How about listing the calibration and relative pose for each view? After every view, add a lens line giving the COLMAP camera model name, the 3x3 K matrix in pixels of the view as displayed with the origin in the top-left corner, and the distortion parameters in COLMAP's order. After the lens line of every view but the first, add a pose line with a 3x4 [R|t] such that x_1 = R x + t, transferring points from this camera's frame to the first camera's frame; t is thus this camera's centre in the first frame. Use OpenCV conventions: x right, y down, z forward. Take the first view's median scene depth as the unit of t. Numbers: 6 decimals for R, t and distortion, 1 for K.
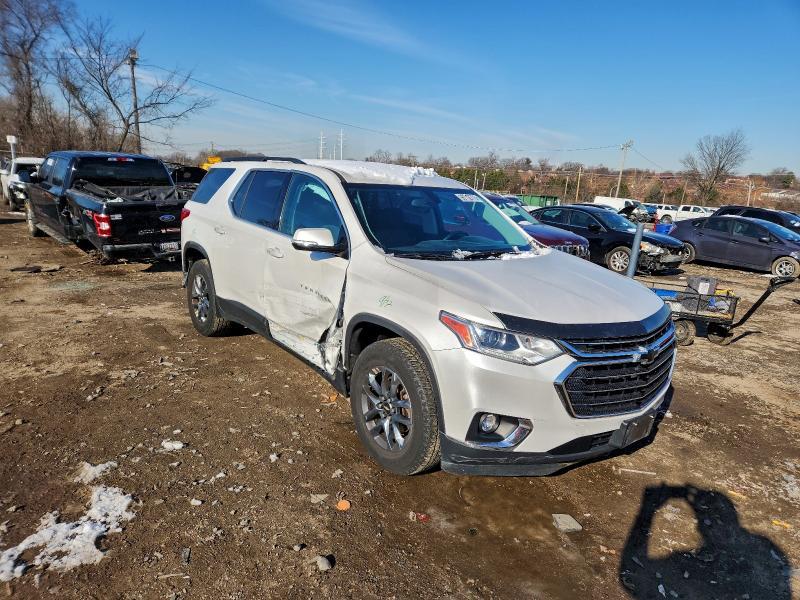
lens RADIAL K [[543.1, 0, 399.3], [0, 543.1, 297.9], [0, 0, 1]] dist [0.003854, -0.000009]
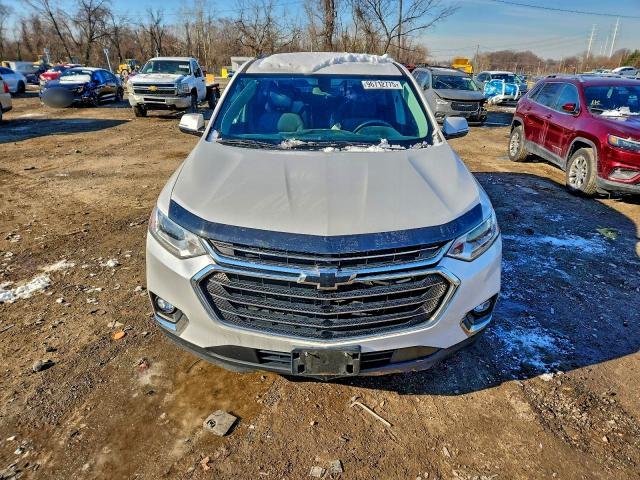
lens RADIAL K [[434.5, 0, 319.8], [0, 434.5, 242.1], [0, 0, 1]] dist [0.003854, -0.000009]
pose [[0.779611, 0.182235, -0.599163, 0.655567], [-0.095664, 0.980152, 0.173637, -0.046554], [0.618914, -0.078051, 0.781571, 0.398093]]
